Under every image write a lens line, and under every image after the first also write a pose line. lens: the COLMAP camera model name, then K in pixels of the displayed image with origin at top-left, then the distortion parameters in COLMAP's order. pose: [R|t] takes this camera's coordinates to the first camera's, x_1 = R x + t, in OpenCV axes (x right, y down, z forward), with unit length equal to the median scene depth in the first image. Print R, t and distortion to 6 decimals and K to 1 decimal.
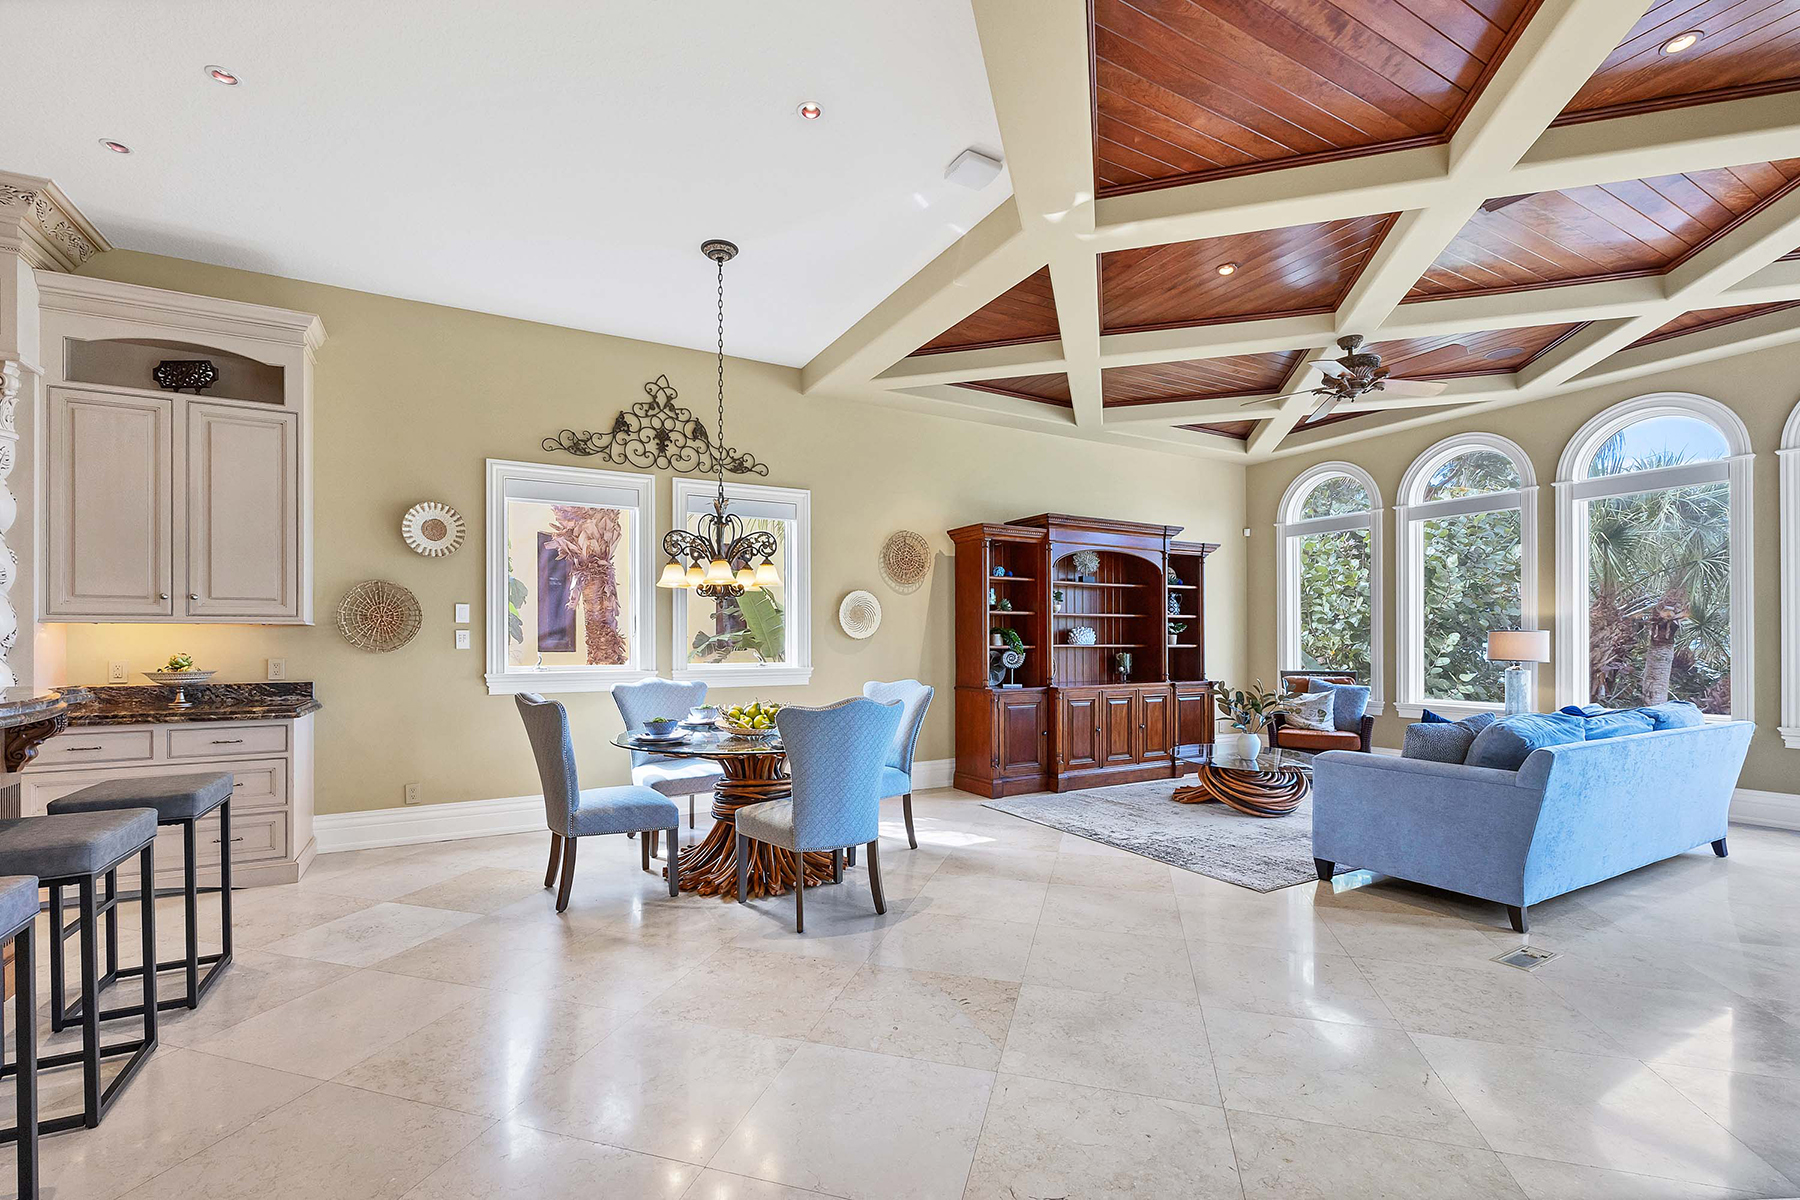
lens RADIAL K [[773.9, 0, 883.1], [0, 773.9, 639.9], [0, 0, 1]] dist [-0.000523, -0.000029]
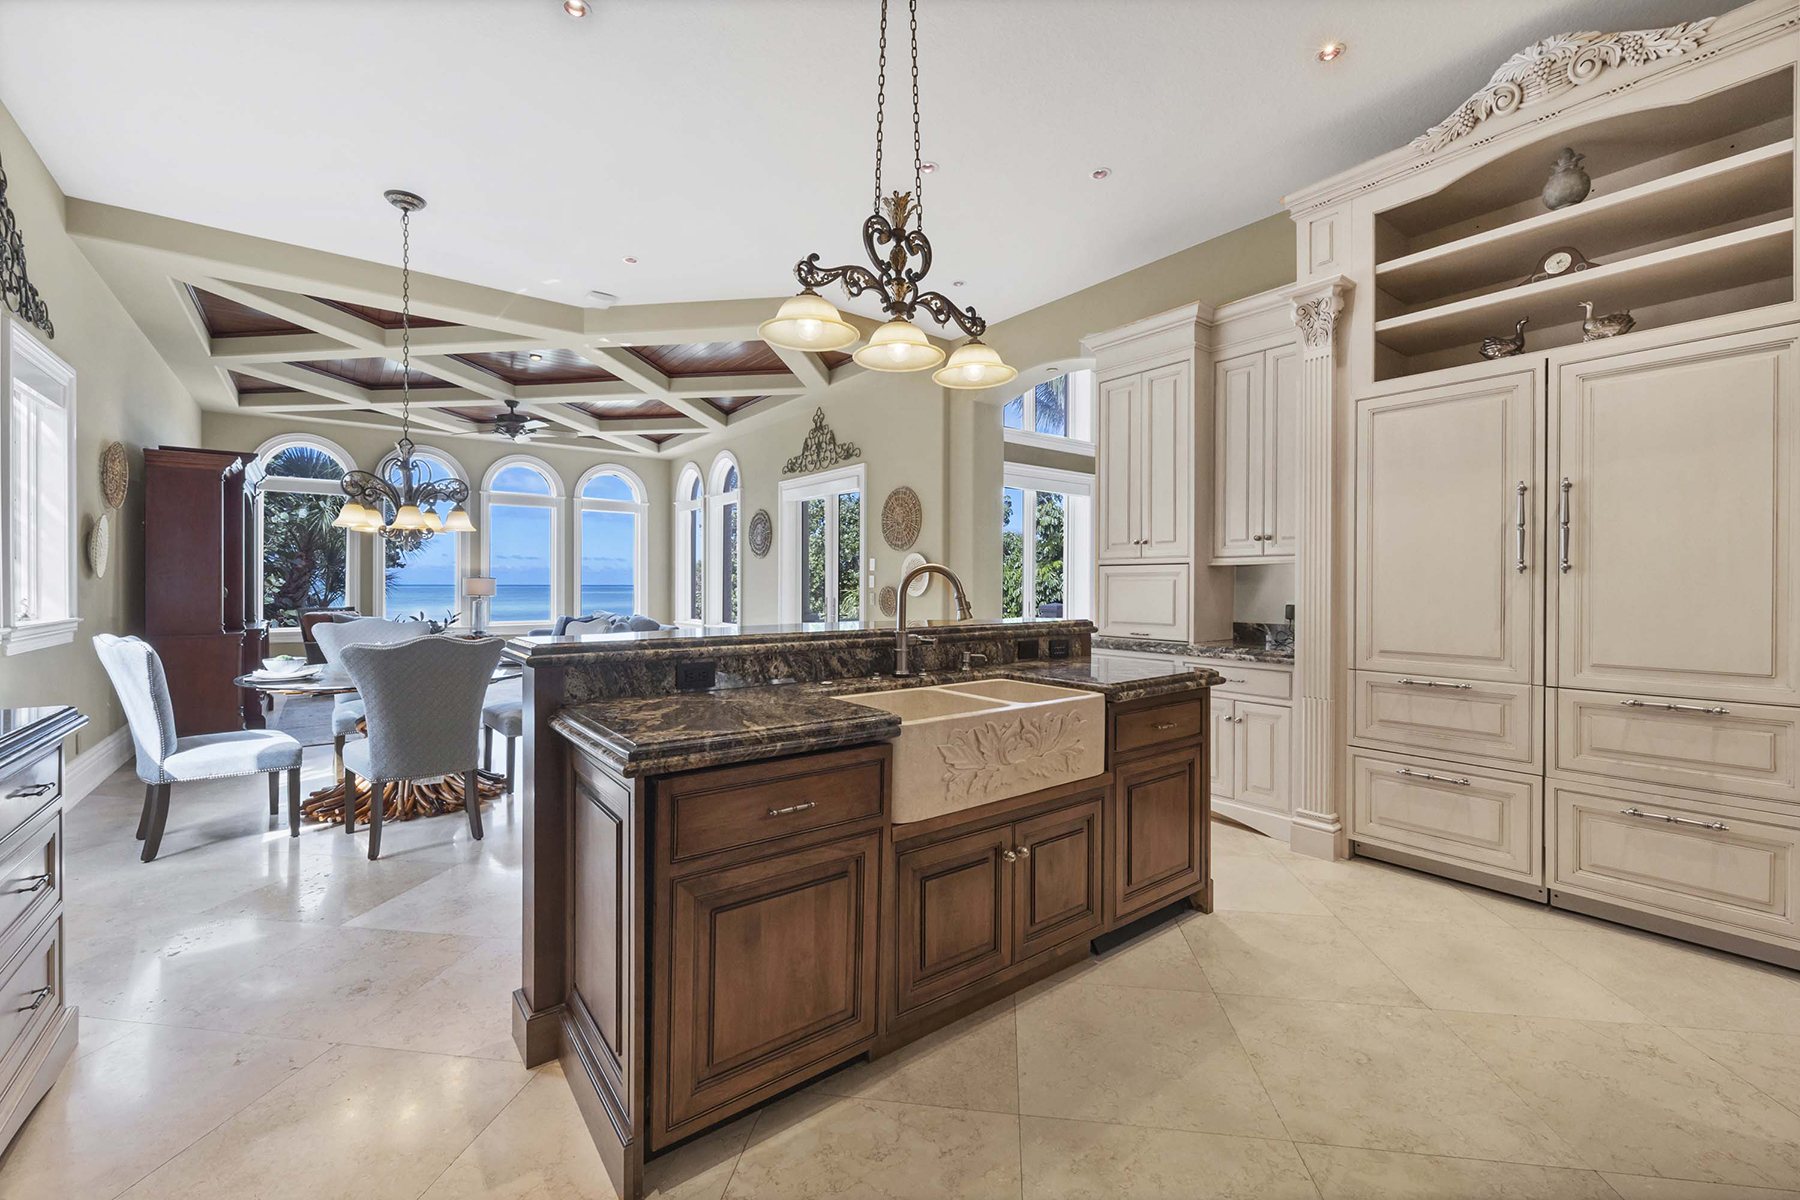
lens RADIAL K [[732.5, 0, 893.1], [0, 732.5, 591.7], [0, 0, 1]] dist [-0.000572, -0.000023]
pose [[-0.159516, -0.008186, 0.987161, -0.823445], [-0.005527, 0.999957, 0.007399, 0.002367], [-0.987180, -0.004276, -0.159555, 0.332479]]
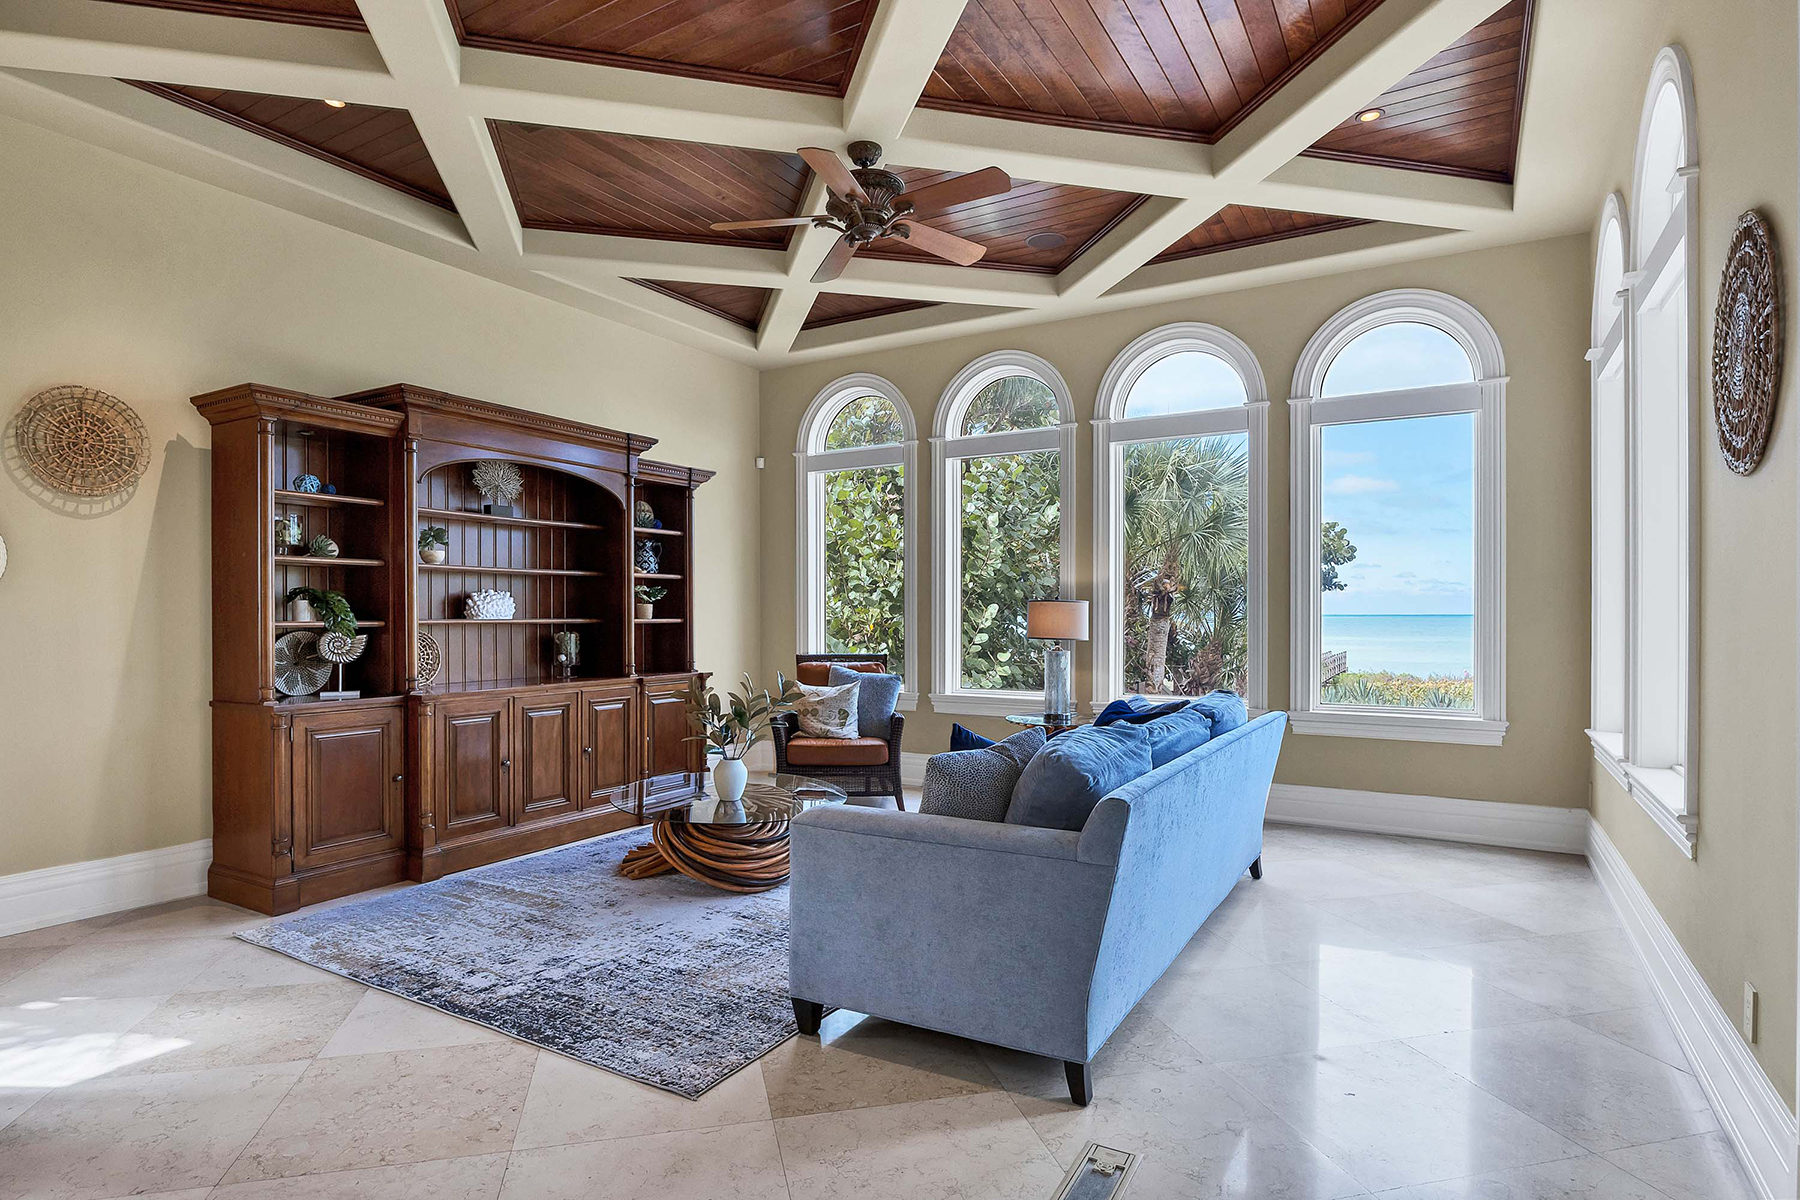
lens RADIAL K [[949.3, 0, 896.4], [0, 949.3, 624.9], [0, 0, 1]] dist [-0.024641, -0.000001]
pose [[0.859865, -0.004714, 0.510500, 0.167157], [-0.002065, 0.999917, 0.012712, 0.000569], [-0.510517, -0.011985, 0.859784, 0.227966]]
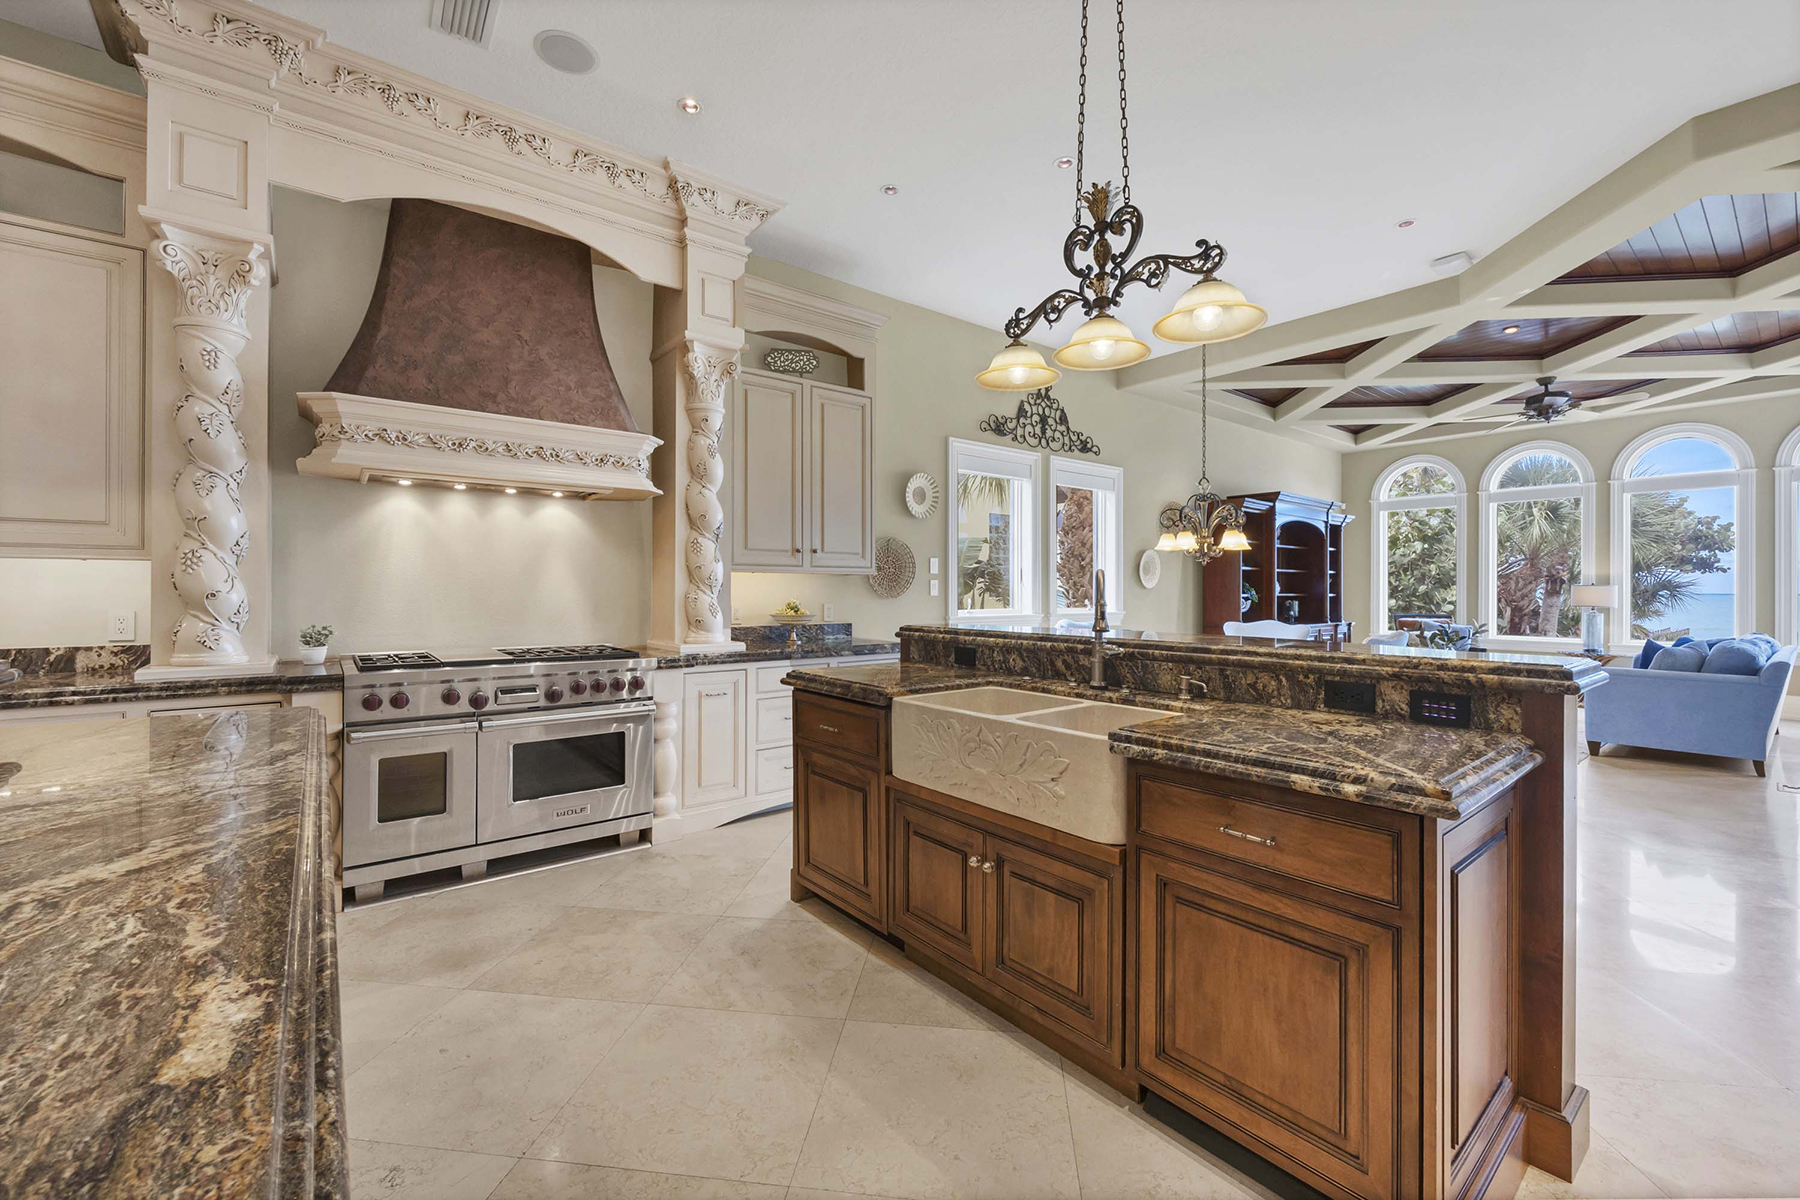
lens RADIAL K [[738.6, 0, 903.3], [0, 738.6, 592.2], [0, 0, 1]] dist [-0.000418, -0.000070]
pose [[0.983236, 0.004666, 0.182277, -0.604515], [-0.005850, 0.999965, 0.005959, 0.000003], [-0.182242, -0.006925, 0.983229, -0.087720]]
